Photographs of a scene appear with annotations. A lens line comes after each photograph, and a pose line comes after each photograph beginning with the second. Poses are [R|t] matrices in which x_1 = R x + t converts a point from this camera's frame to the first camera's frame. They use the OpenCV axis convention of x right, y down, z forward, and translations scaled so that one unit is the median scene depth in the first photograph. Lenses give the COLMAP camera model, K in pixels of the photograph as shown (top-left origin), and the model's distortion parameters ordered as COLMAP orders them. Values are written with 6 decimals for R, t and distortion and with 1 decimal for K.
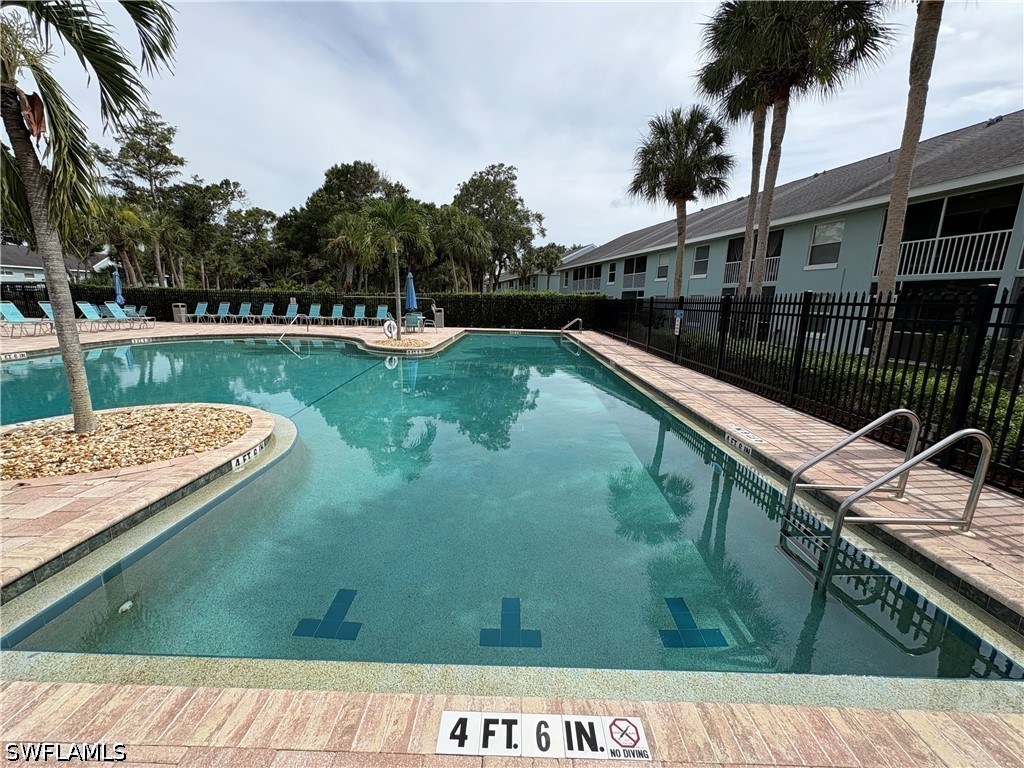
lens RADIAL K [[409.7, 0, 513.3], [0, 409.7, 382.1], [0, 0, 1]] dist [0.005696, 0.001154]
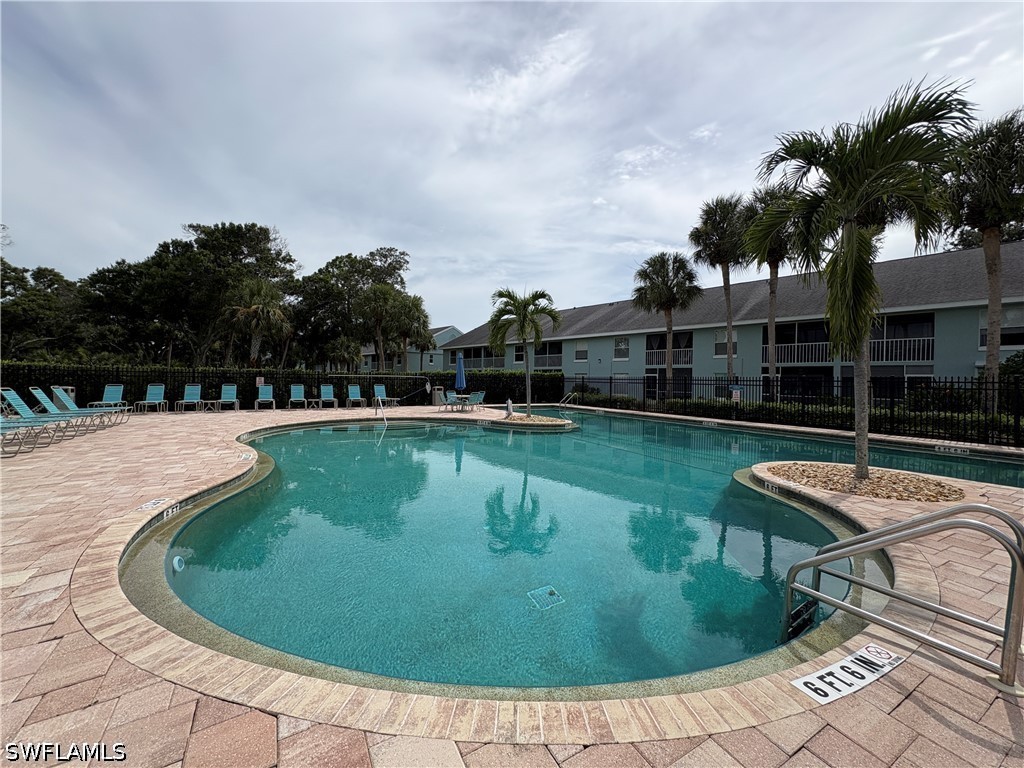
lens RADIAL K [[409.7, 0, 512.7], [0, 409.7, 388.0], [0, 0, 1]] dist [0.005696, 0.001154]
pose [[0.864910, -0.020203, 0.501520, -0.458203], [0.103133, 0.985023, -0.138181, -0.016151], [-0.491217, 0.171238, 0.854039, 0.042910]]
